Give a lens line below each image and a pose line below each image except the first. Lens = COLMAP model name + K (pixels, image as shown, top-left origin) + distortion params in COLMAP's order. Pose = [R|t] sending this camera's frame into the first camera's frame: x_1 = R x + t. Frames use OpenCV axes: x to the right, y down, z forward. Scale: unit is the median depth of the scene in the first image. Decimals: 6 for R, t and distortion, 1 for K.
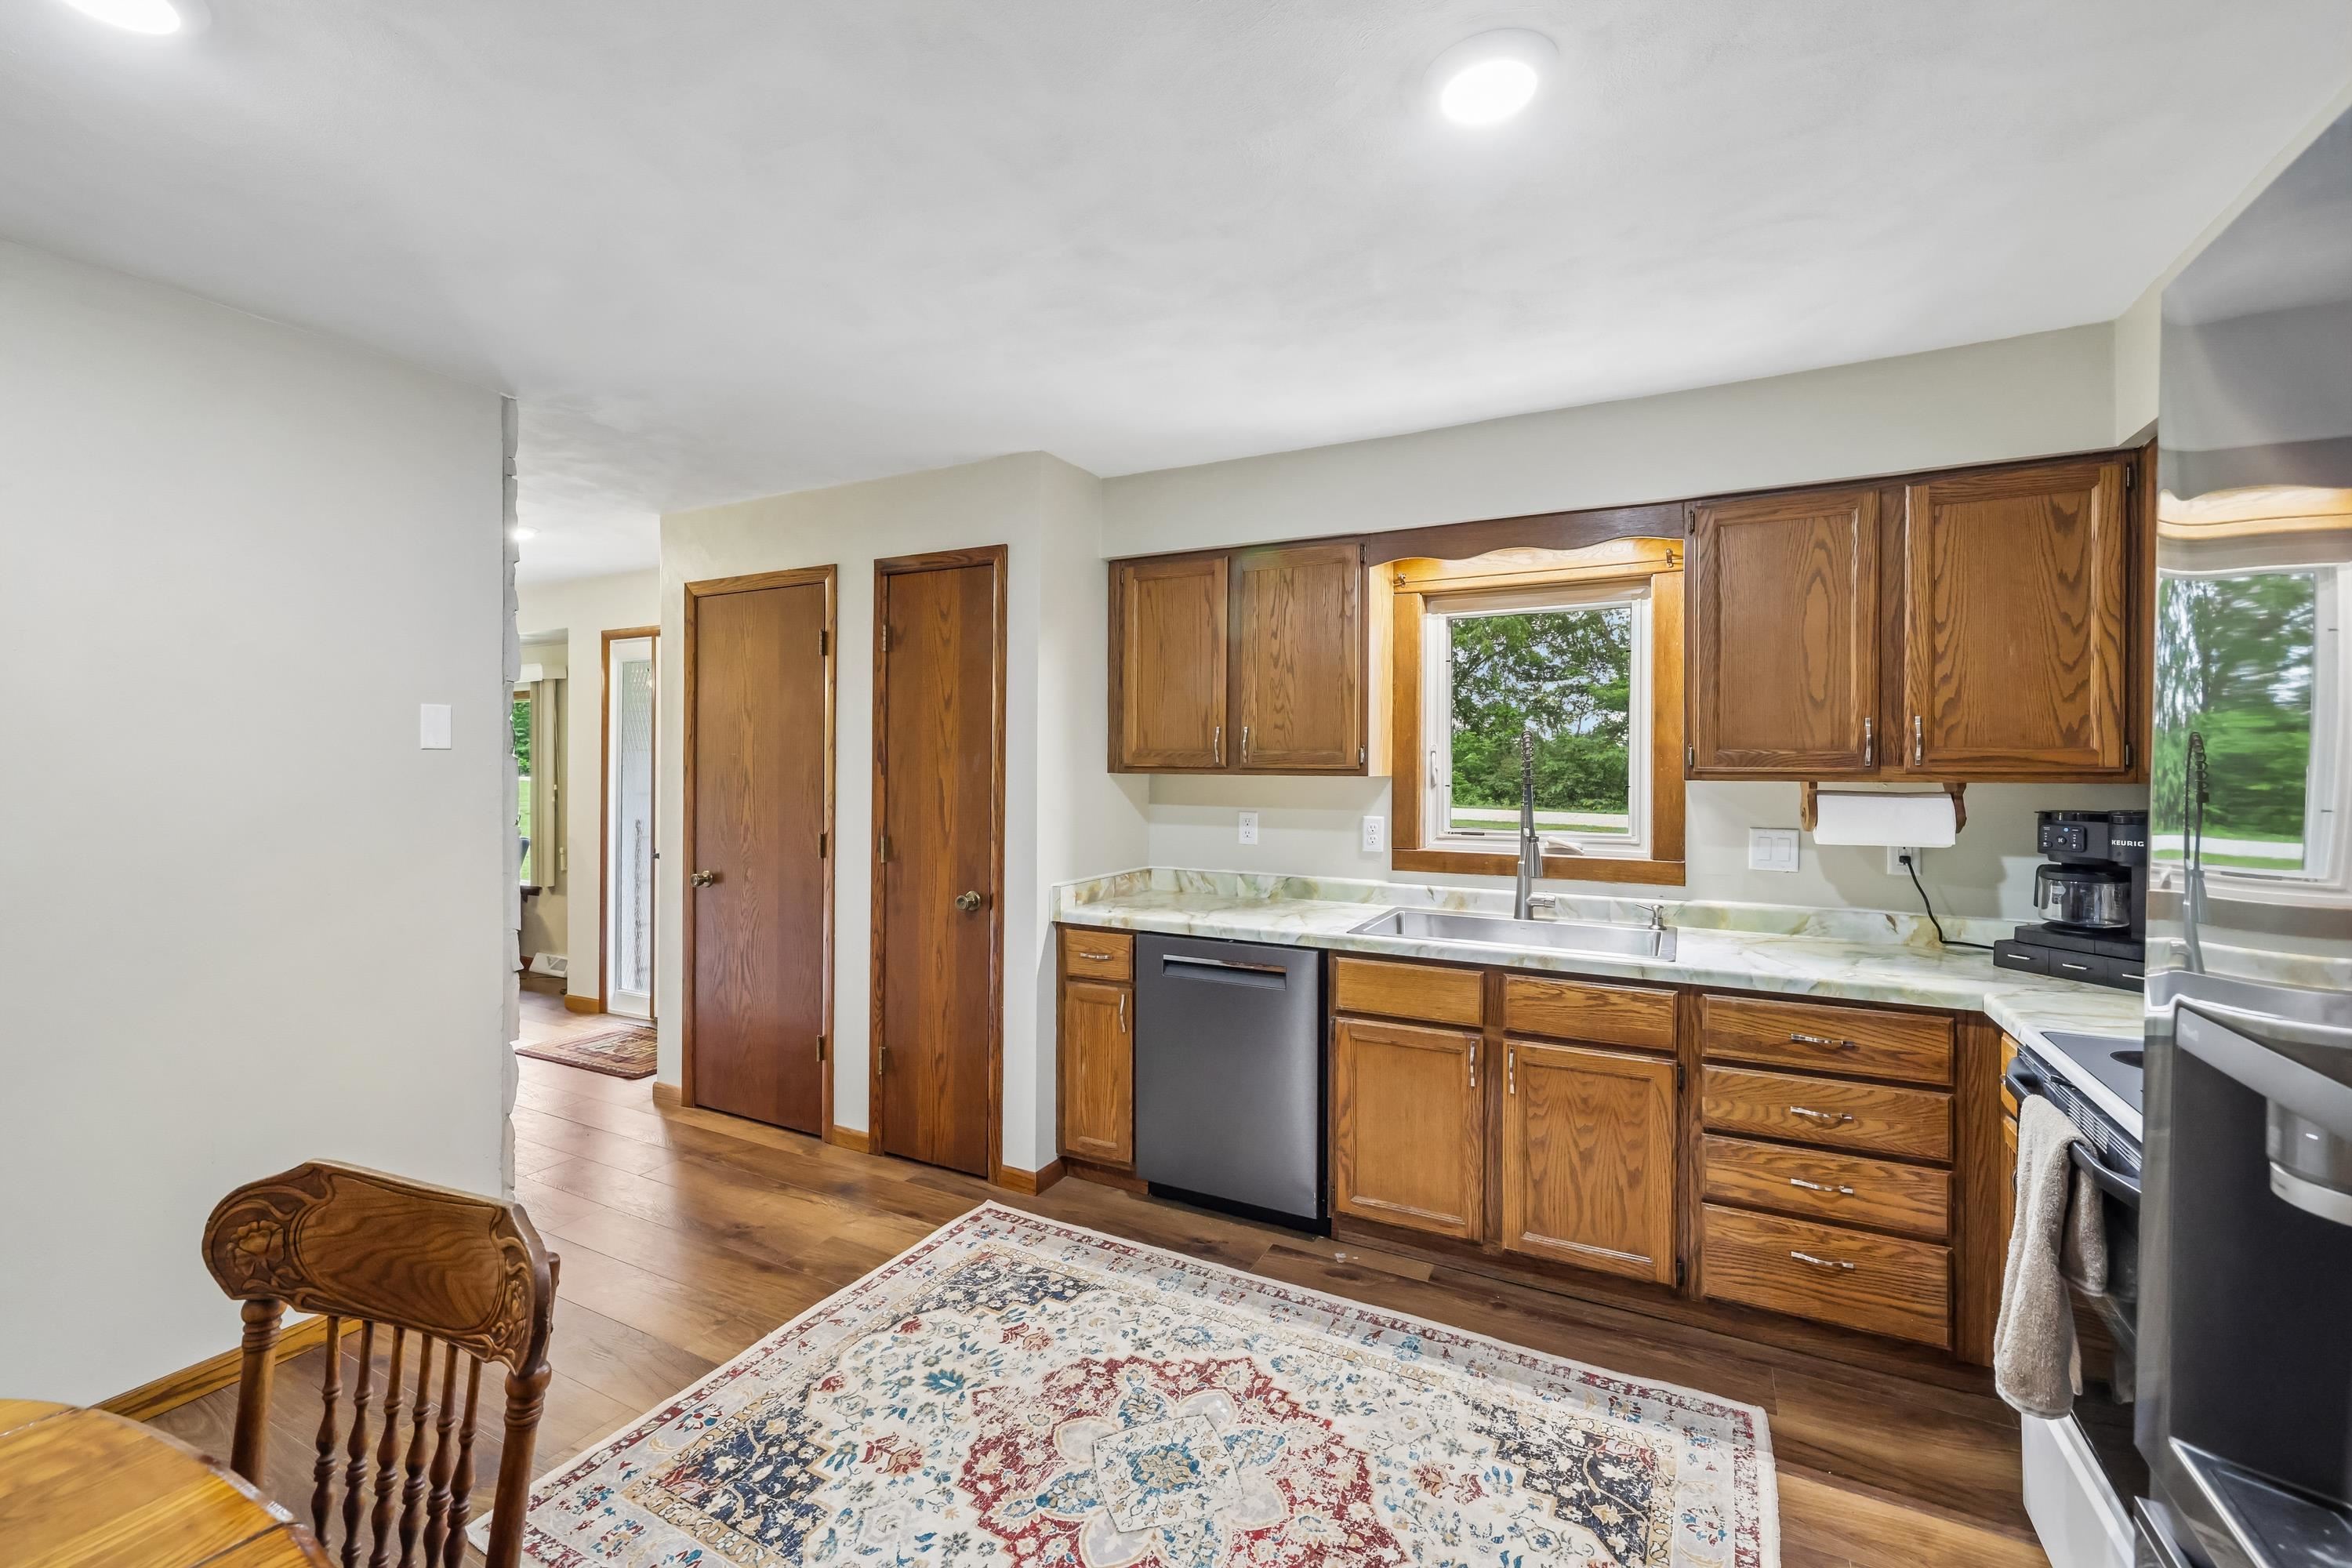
lens RADIAL K [[985.2, 0, 1164.2], [0, 985.2, 766.4], [0, 0, 1]] dist [-0.007071, 0.001909]
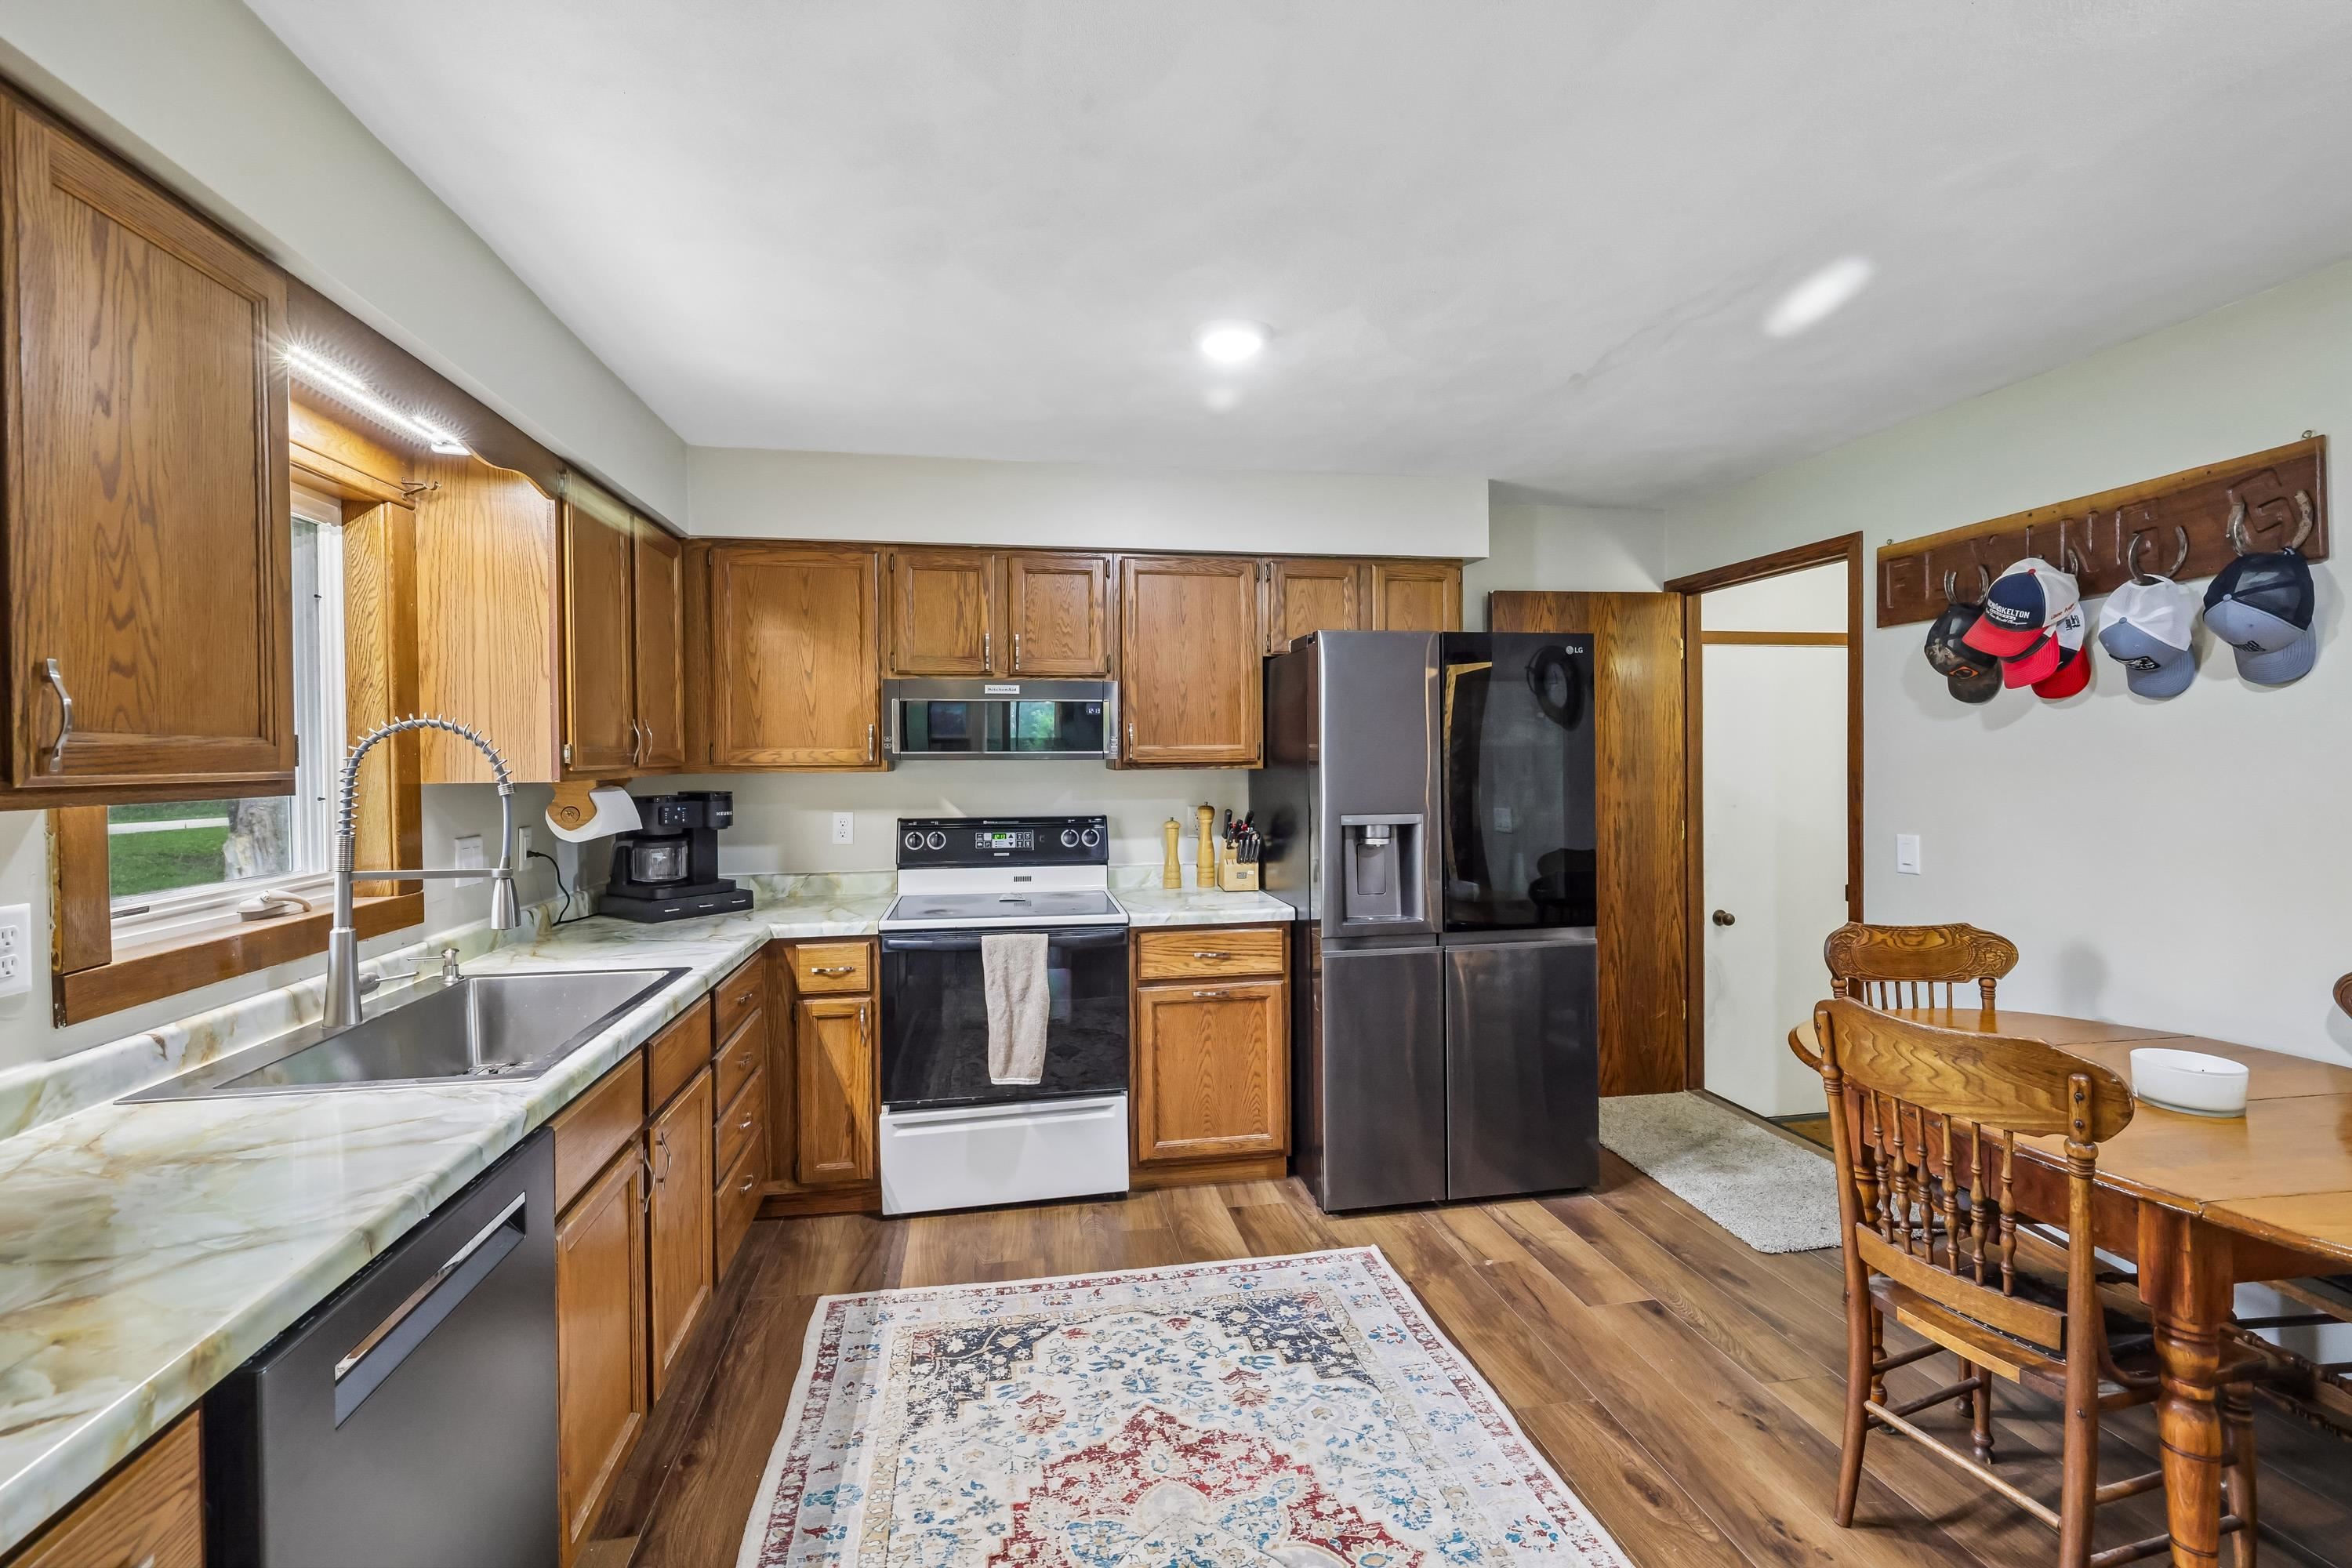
lens RADIAL K [[985.2, 0, 1162.3], [0, 985.2, 762.3], [0, 0, 1]] dist [-0.007071, 0.001909]
pose [[-0.612325, -0.003816, 0.790597, -0.529468], [0.009883, 0.999873, 0.012481, -0.009483], [-0.790544, 0.015456, -0.612210, 1.242343]]
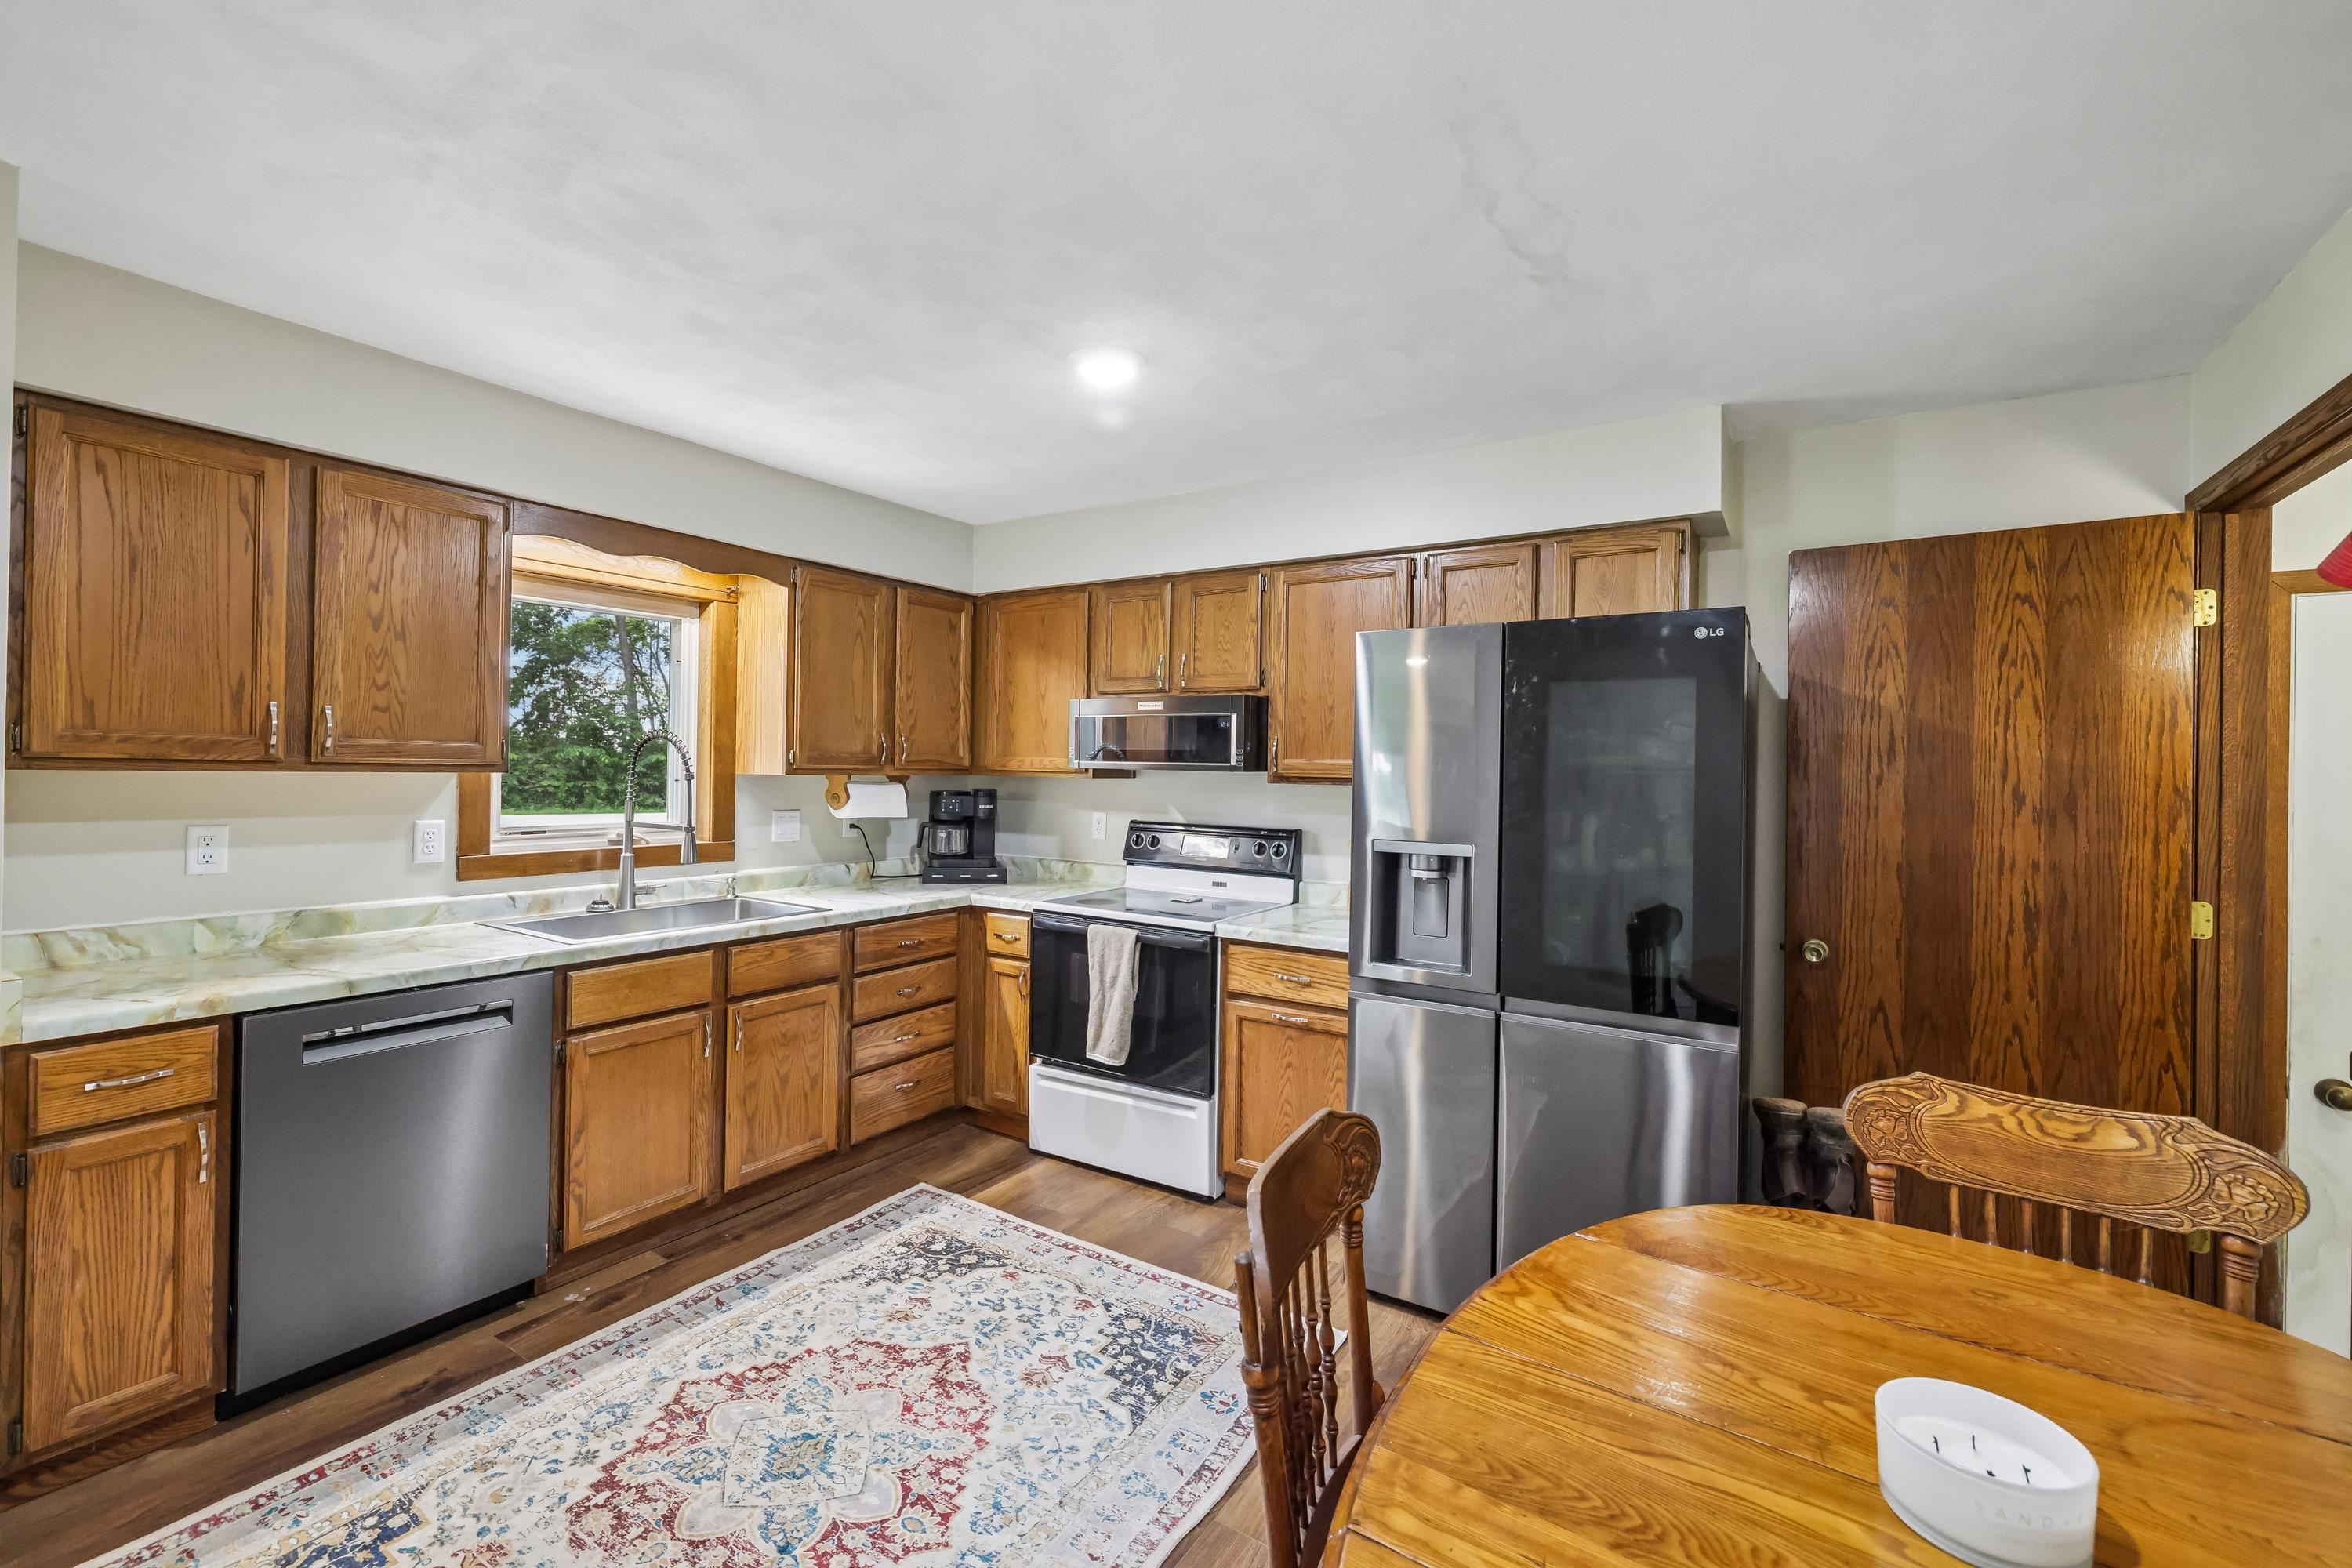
lens RADIAL K [[985.2, 0, 1166.5], [0, 985.2, 766.2], [0, 0, 1]] dist [-0.007071, 0.001909]
pose [[0.085337, 0.000573, 0.996352, -0.797760], [-0.012284, 0.999924, 0.000477, -0.004702], [-0.996276, -0.012280, 0.085338, 0.440077]]
